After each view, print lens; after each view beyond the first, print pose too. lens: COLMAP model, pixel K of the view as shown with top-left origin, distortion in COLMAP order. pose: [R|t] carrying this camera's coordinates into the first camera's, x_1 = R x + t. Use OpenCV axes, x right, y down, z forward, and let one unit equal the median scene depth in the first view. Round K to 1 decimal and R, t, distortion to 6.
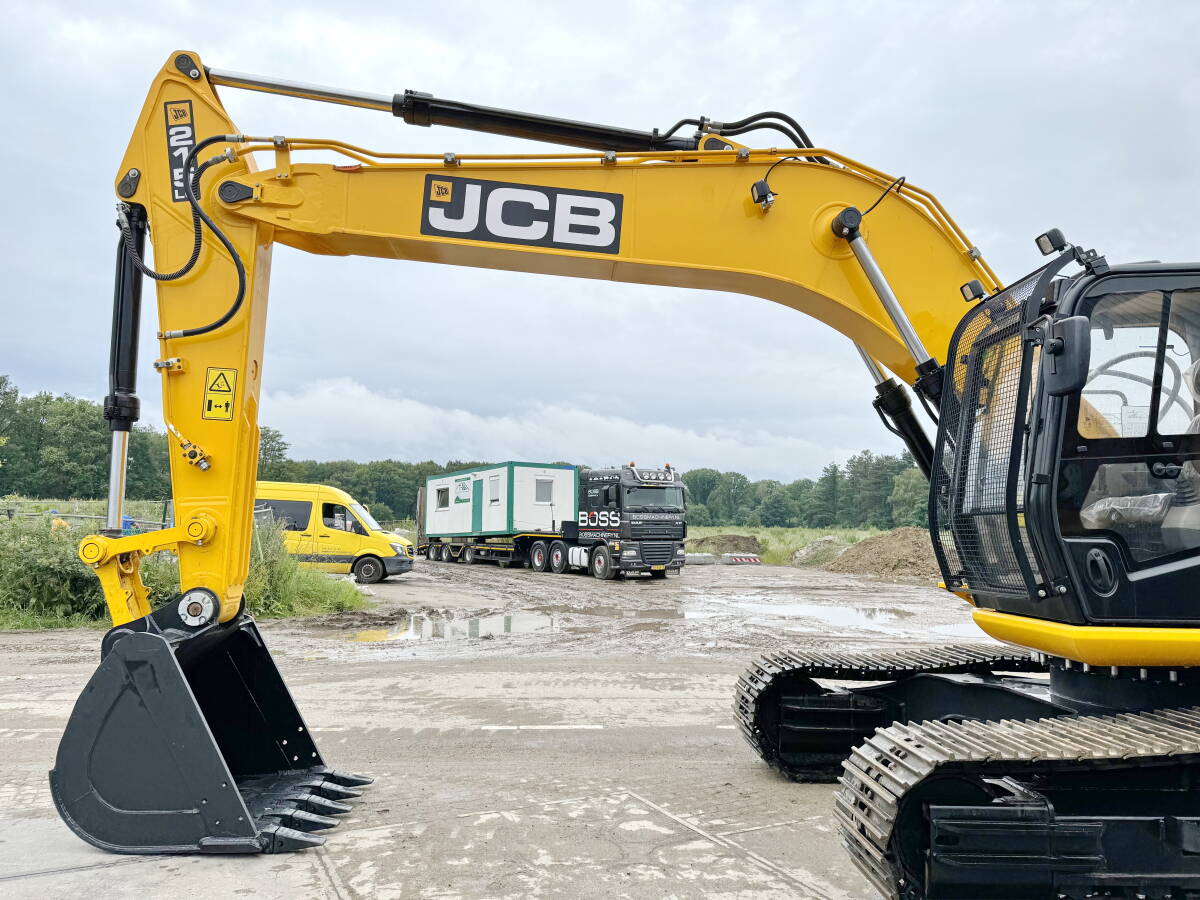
lens RADIAL K [[813.8, 0, 620.2], [0, 813.8, 457.4], [0, 0, 1]] dist [0.000701, 0.001756]
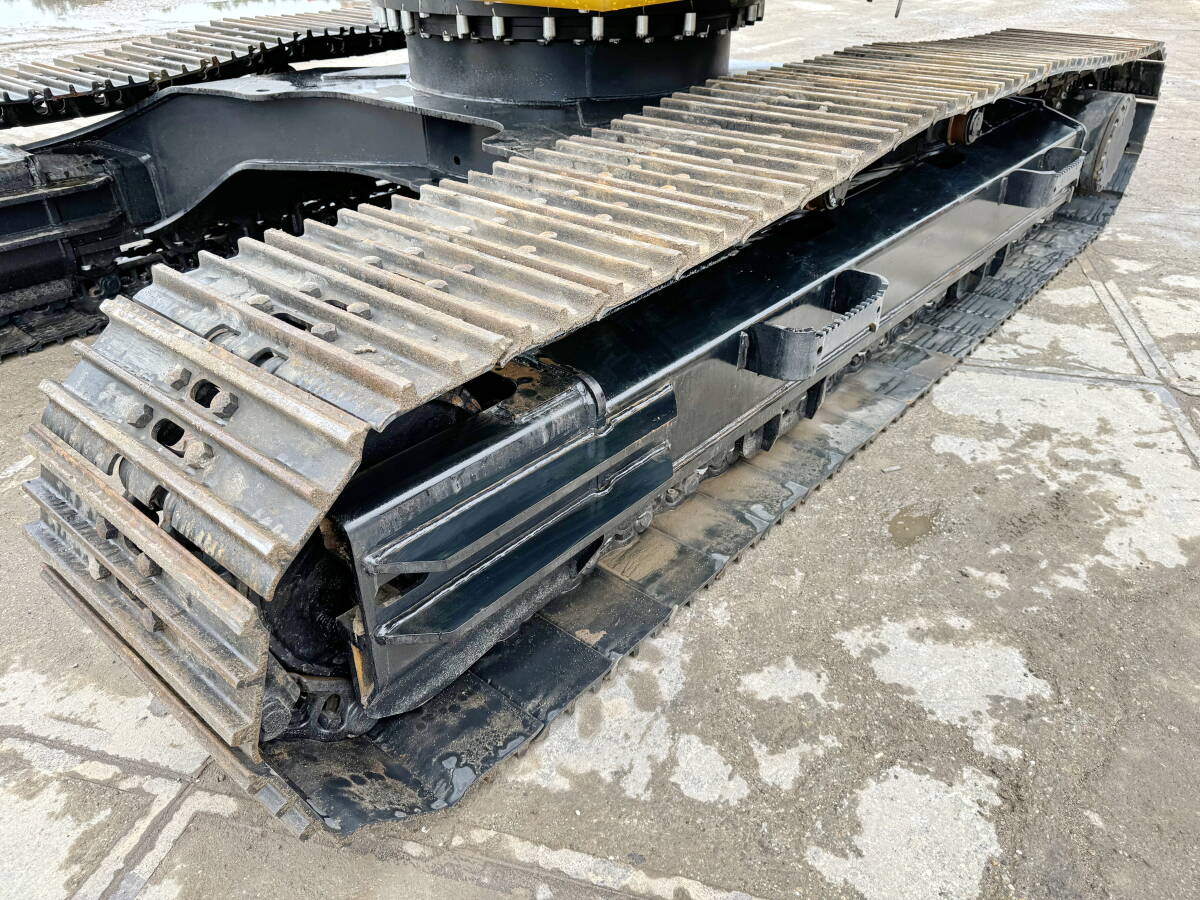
lens RADIAL K [[835.6, 0, 598.0], [0, 835.6, 453.7], [0, 0, 1]] dist [0.072761, -0.087012]
pose [[0.689085, -0.410825, 0.596979, 0.178978], [-0.057186, 0.790388, 0.609932, 0.133035], [-0.722420, -0.454434, 0.521151, 0.524349]]
